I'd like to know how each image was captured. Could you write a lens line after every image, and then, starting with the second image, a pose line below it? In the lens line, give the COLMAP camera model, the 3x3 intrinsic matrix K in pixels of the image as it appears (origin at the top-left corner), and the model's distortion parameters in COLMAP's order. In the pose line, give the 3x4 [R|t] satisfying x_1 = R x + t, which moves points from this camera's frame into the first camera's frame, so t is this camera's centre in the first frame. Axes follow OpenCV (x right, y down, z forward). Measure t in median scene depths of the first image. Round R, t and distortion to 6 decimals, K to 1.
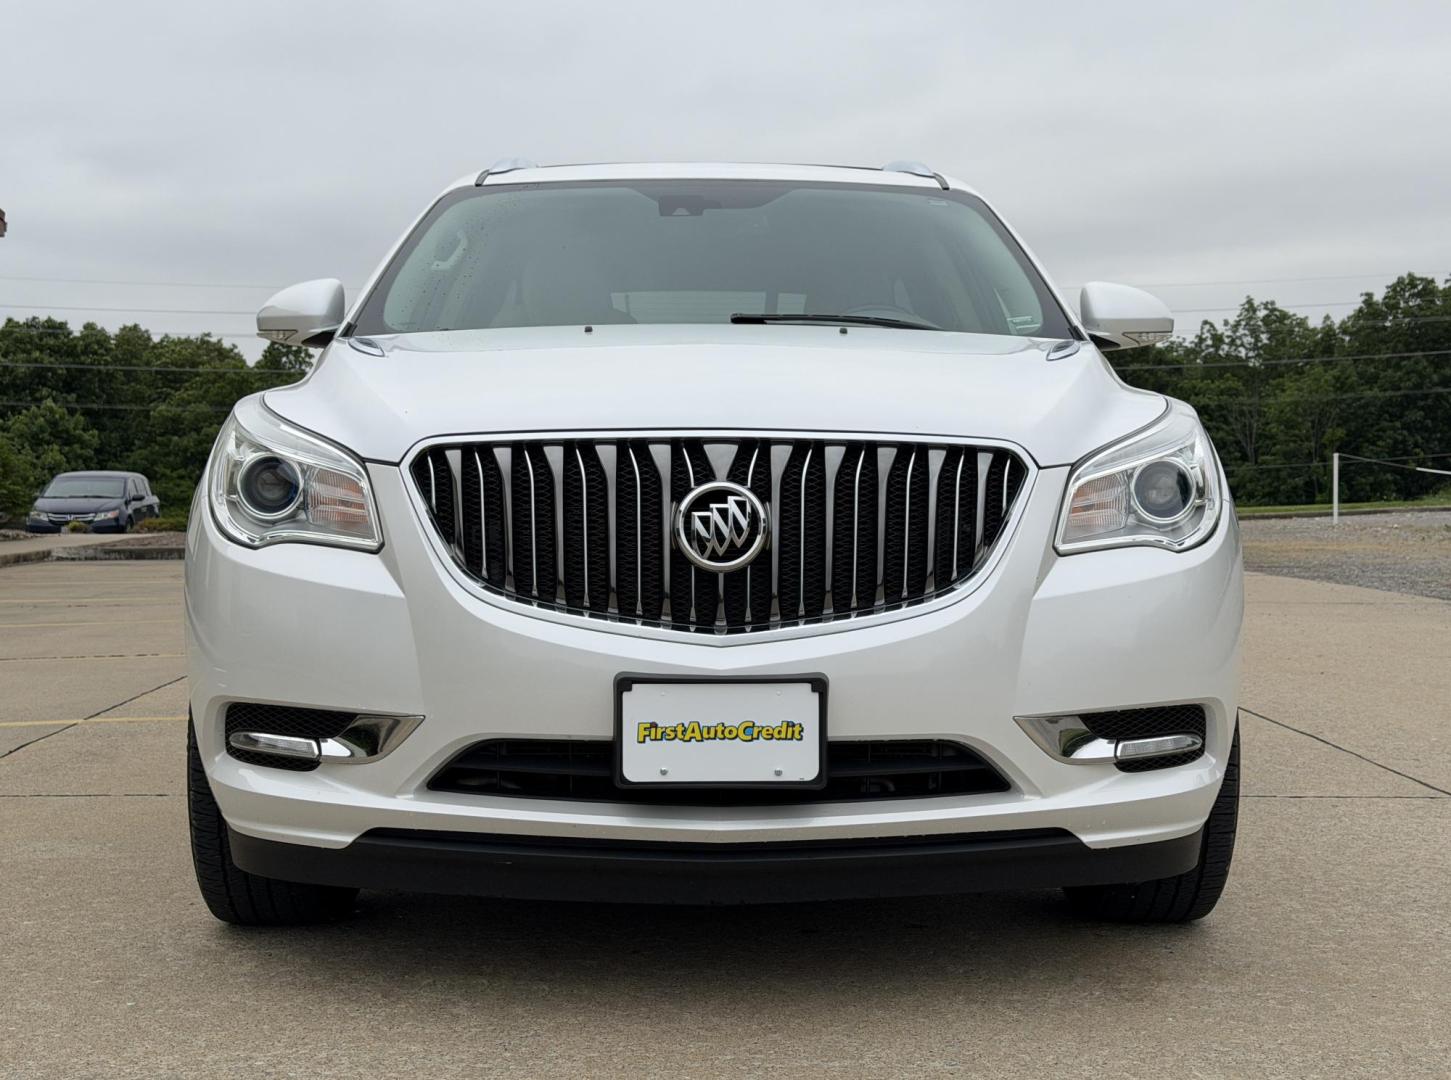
lens RADIAL K [[2052.9, 0, 732.6], [0, 2052.9, 539.4], [0, 0, 1]] dist [0.123772, 0.000000]
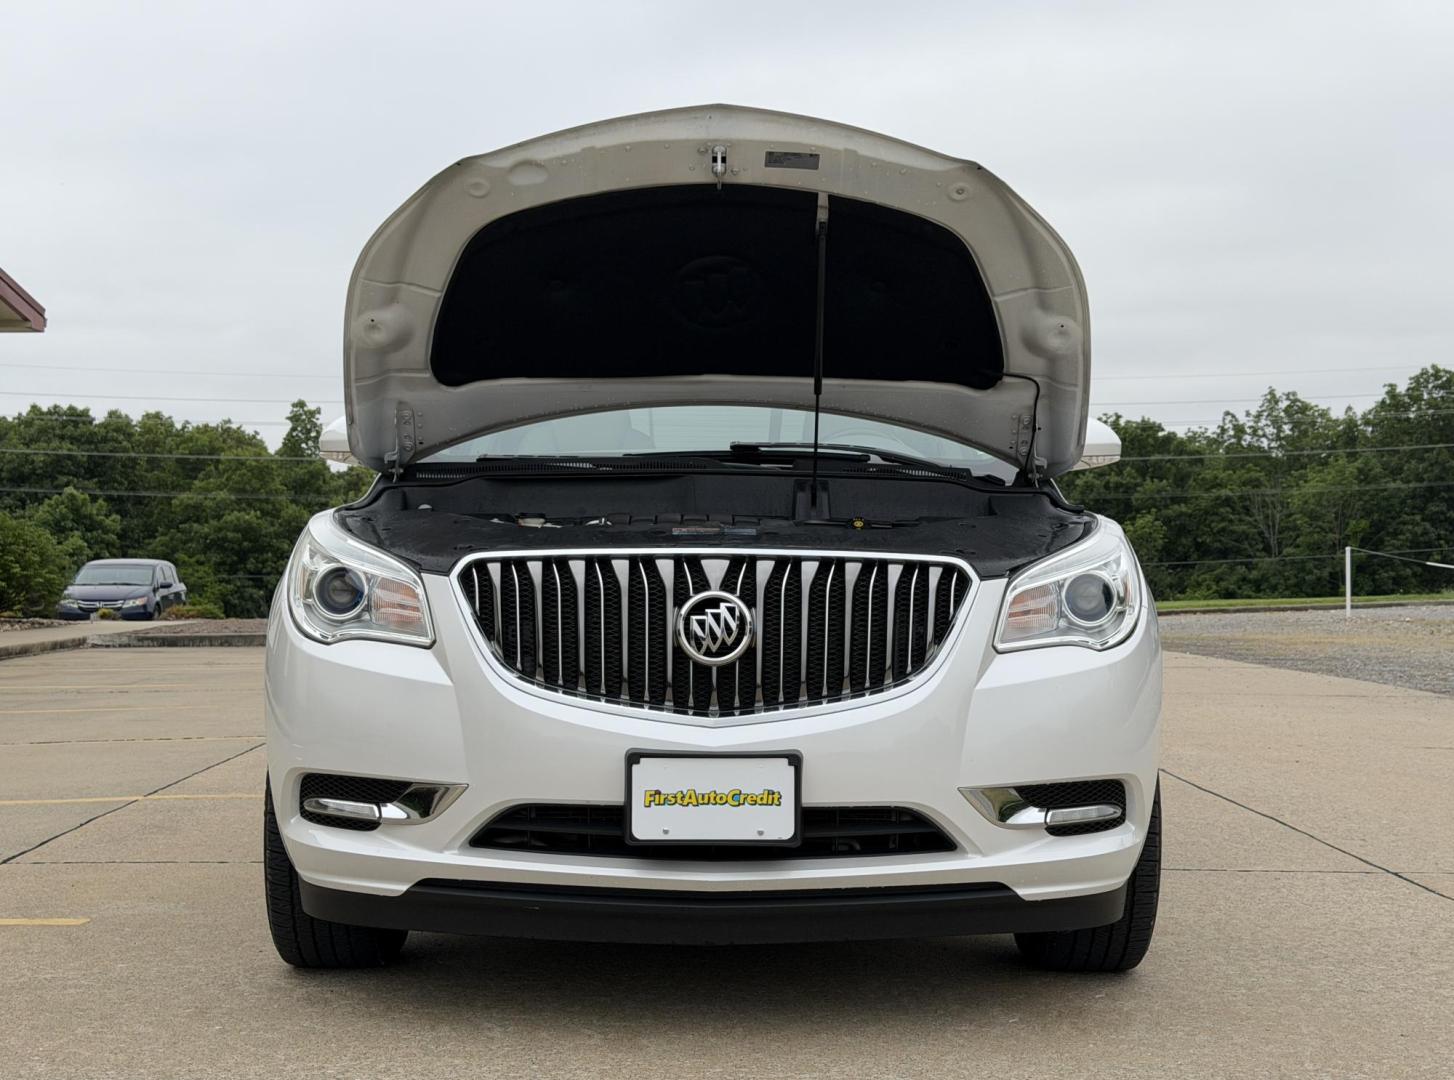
lens RADIAL K [[2057.1, 0, 725.3], [0, 2057.1, 532.5], [0, 0, 1]] dist [0.123772, 0.000000]
pose [[0.999901, 0.004095, -0.013430, 0.015925], [-0.004709, 0.998928, -0.046050, -0.006328], [0.013227, 0.046109, 0.998849, -0.203688]]
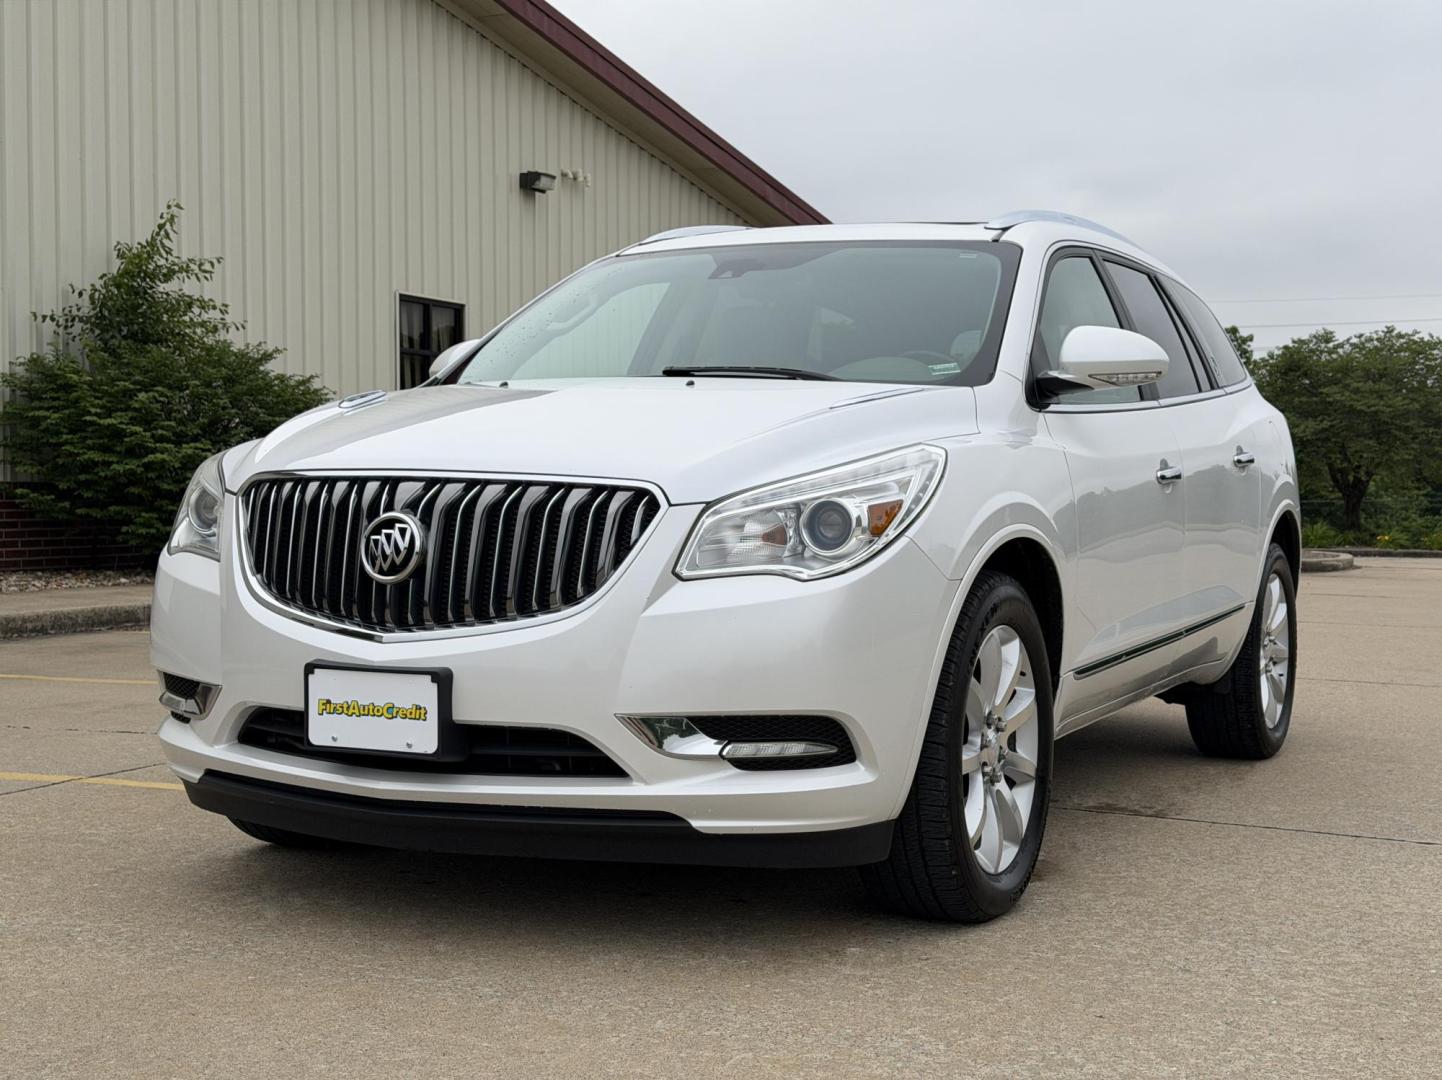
lens RADIAL K [[2040.2, 0, 724.1], [0, 2040.2, 541.8], [0, 0, 1]] dist [0.123772, 0.000000]
pose [[0.882522, 0.023615, -0.469678, 0.724292], [-0.026170, 0.999657, 0.001089, -0.015785], [0.469543, 0.011331, 0.882837, -0.012080]]
